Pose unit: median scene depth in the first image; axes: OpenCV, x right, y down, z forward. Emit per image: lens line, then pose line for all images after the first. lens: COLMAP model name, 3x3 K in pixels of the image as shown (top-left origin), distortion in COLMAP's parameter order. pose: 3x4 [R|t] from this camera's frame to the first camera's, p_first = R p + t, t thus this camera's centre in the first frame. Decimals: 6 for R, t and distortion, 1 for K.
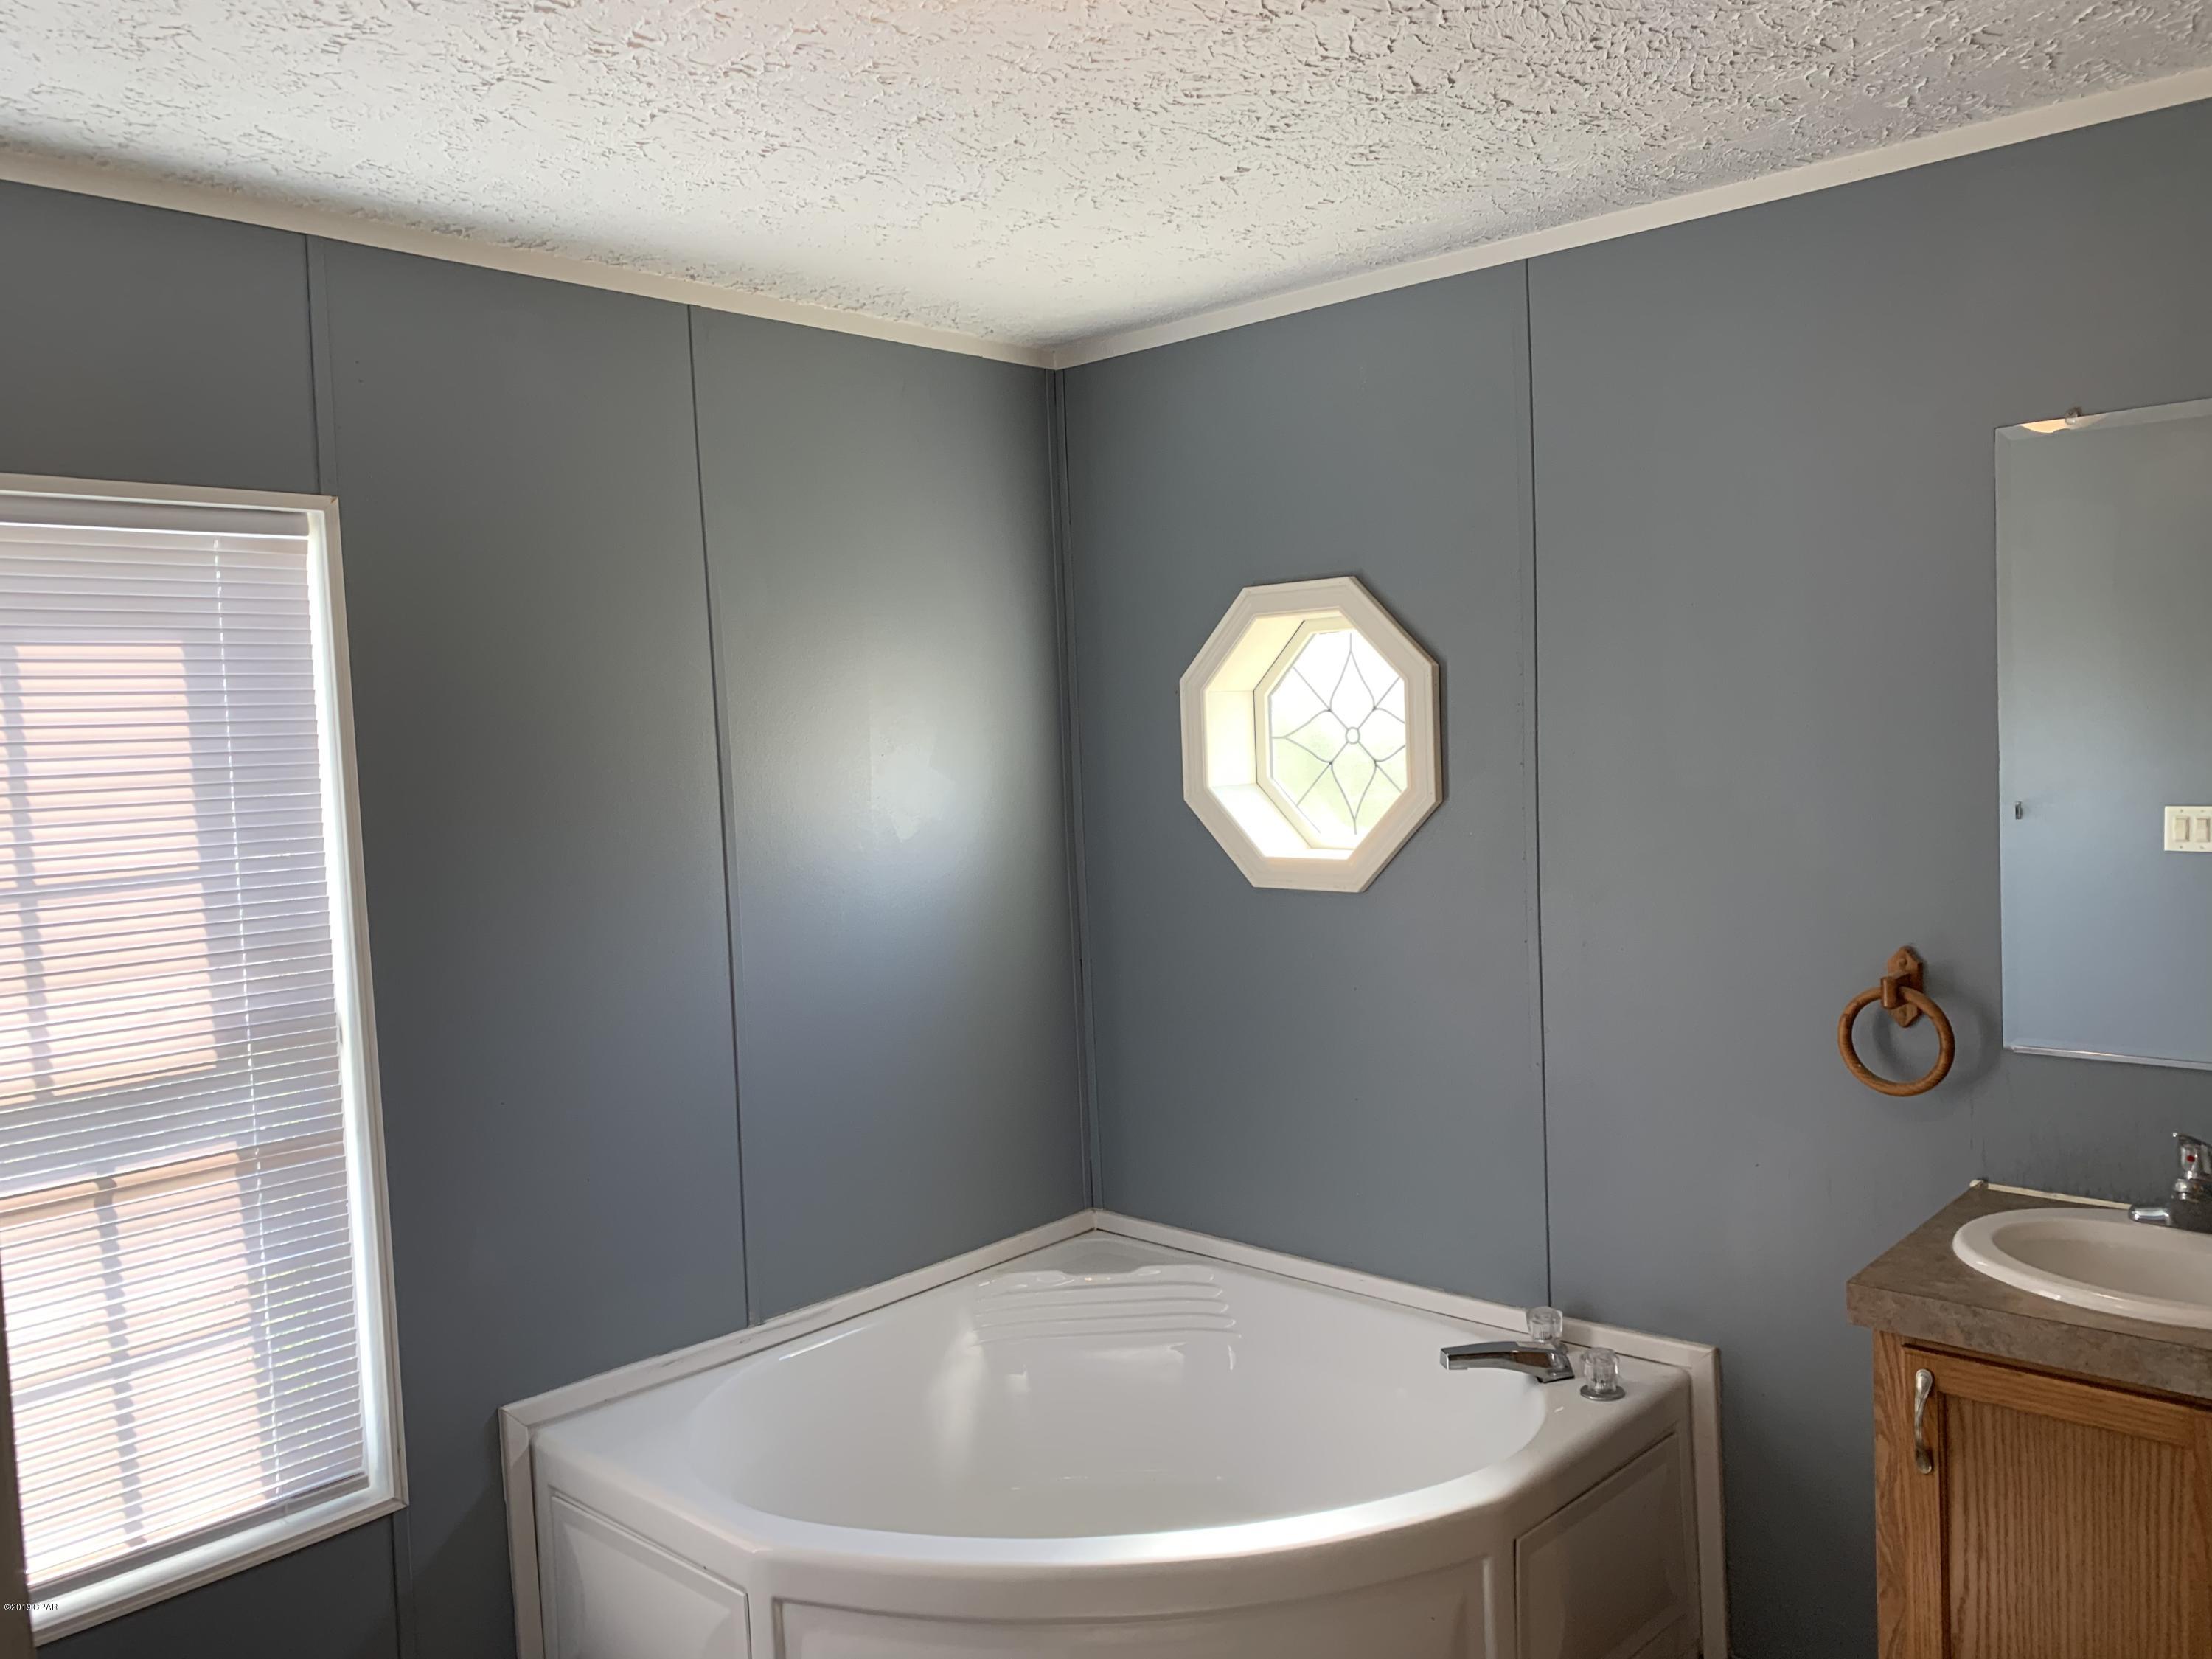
lens RADIAL K [[1681.3, 0, 1102.6], [0, 1681.3, 829.3], [0, 0, 1]] dist [0.040907, -0.035163]
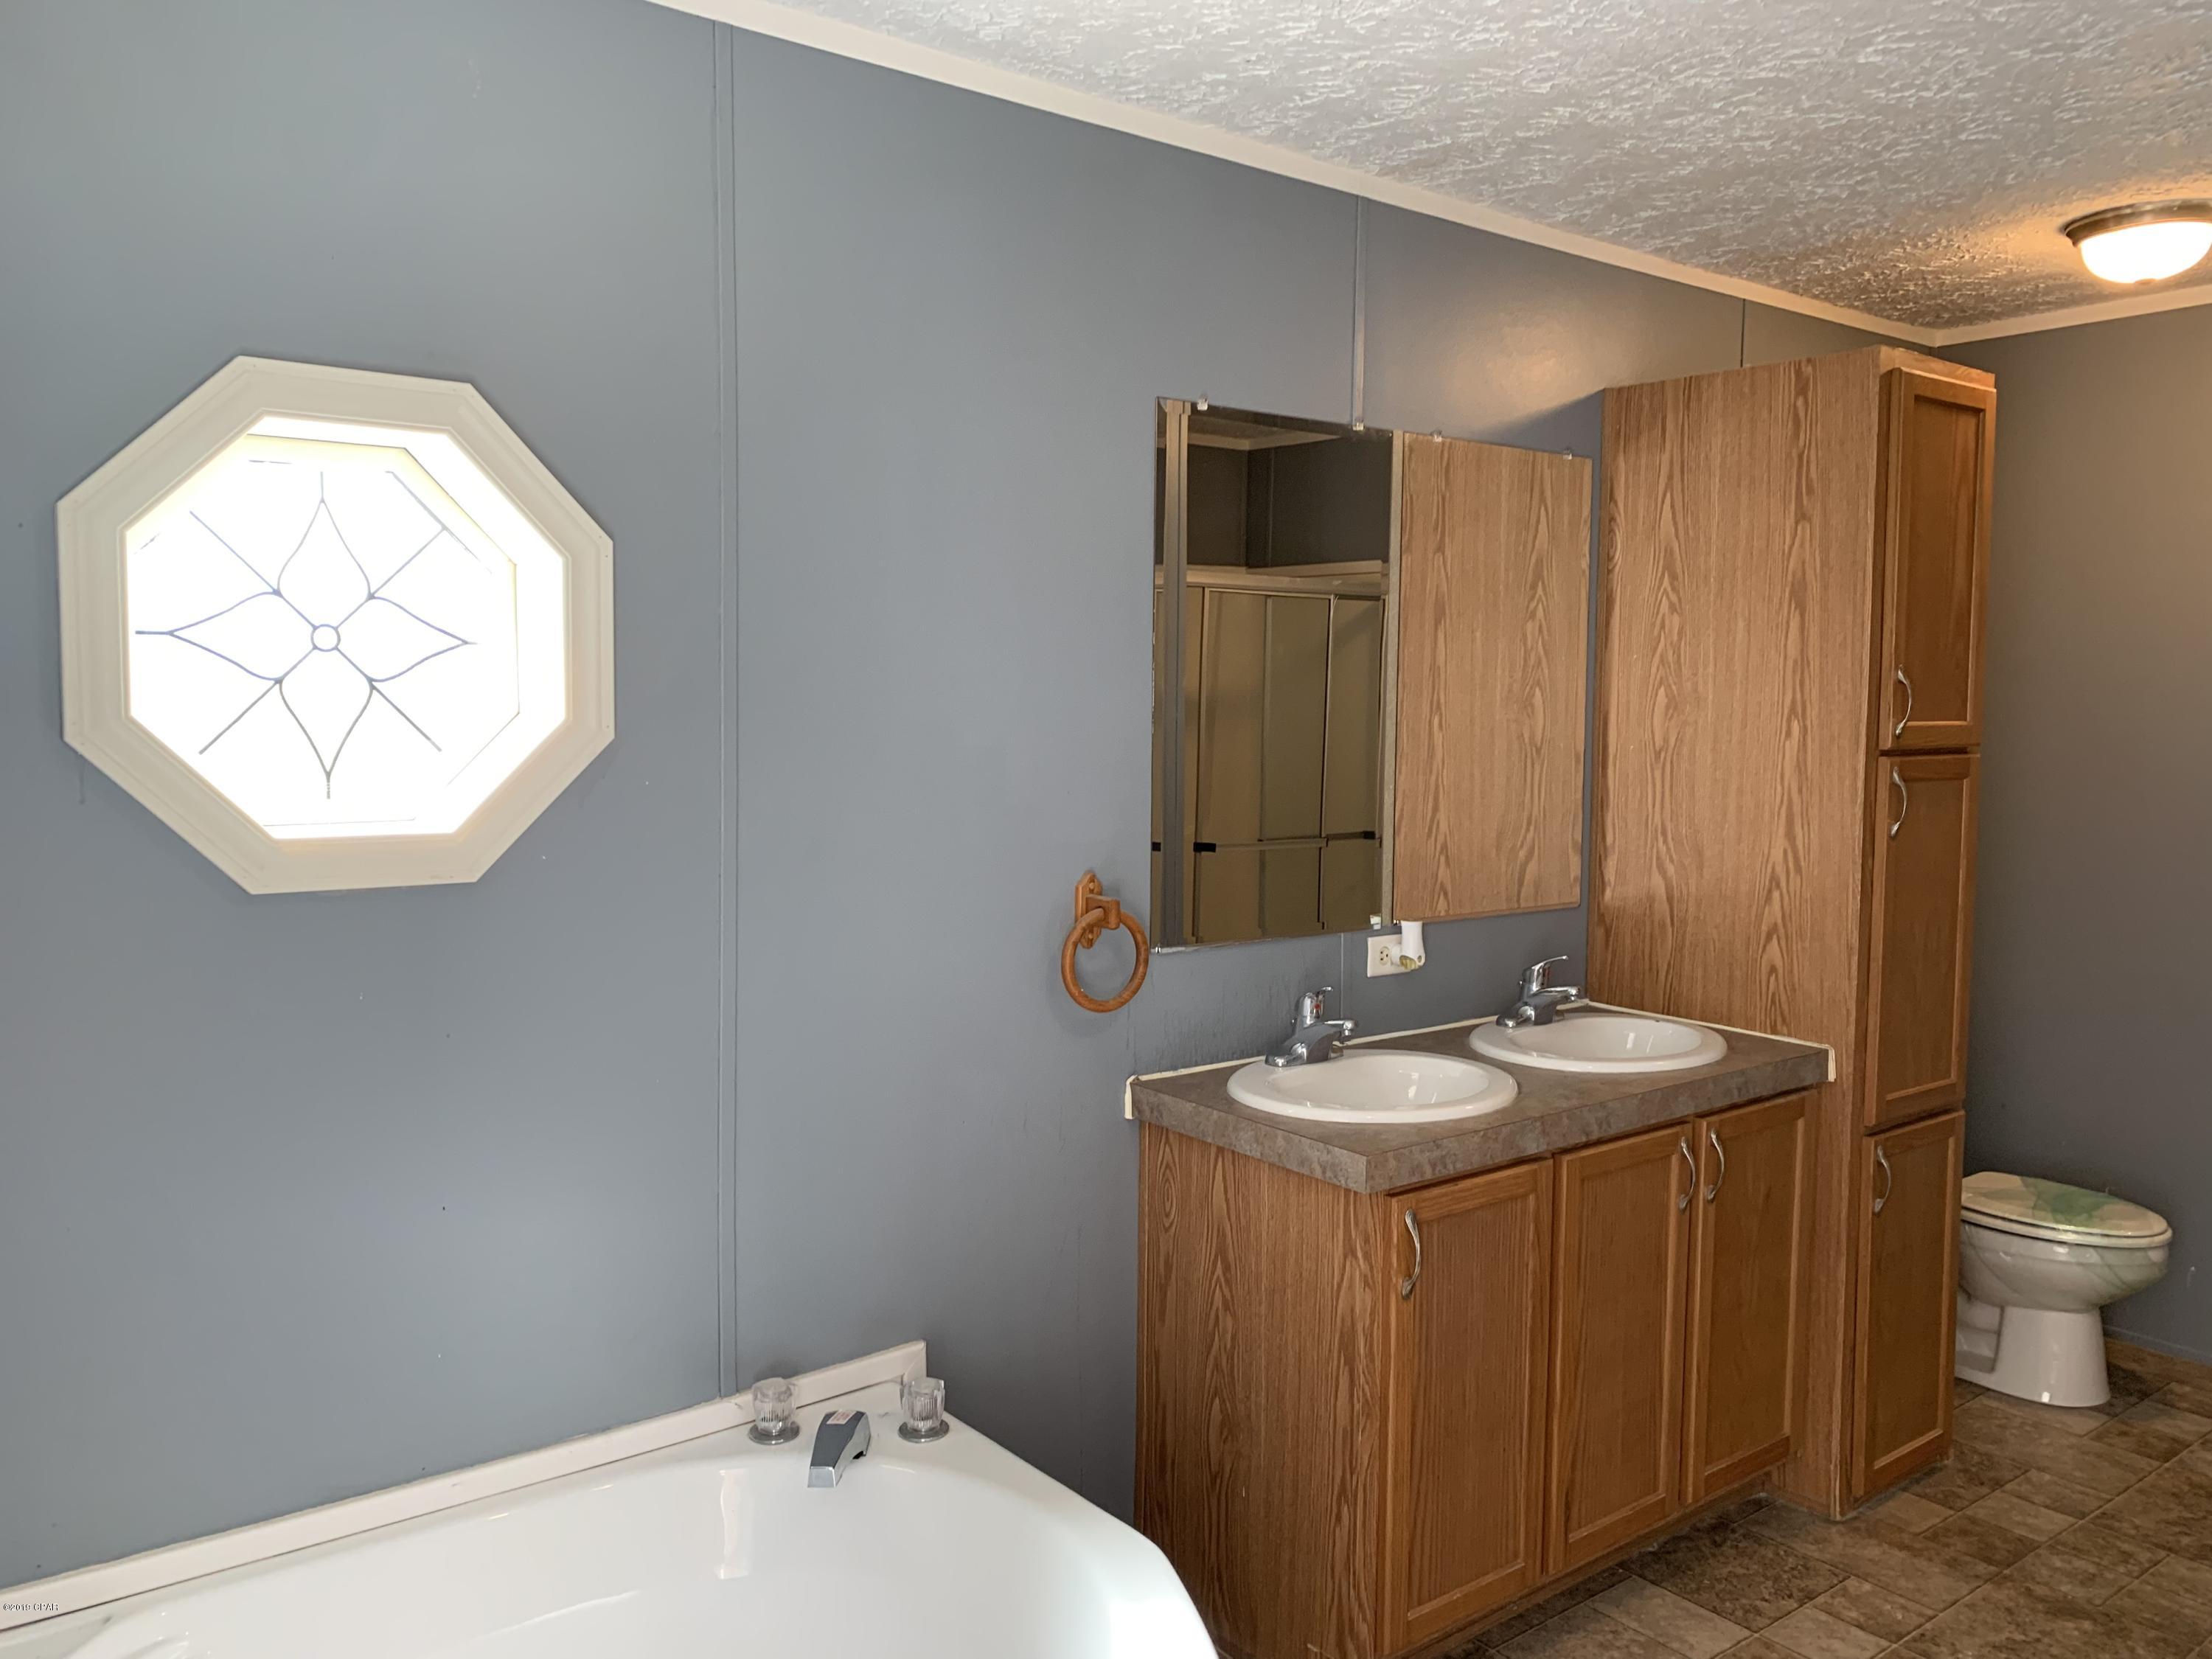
lens RADIAL K [[1681.3, 0, 1109.8], [0, 1681.3, 823.1], [0, 0, 1]] dist [0.040907, -0.035163]
pose [[0.161623, -0.041200, 0.985992, -0.443722], [0.041968, 0.998511, 0.034844, 0.002629], [-0.985960, 0.035749, 0.163111, 0.655622]]
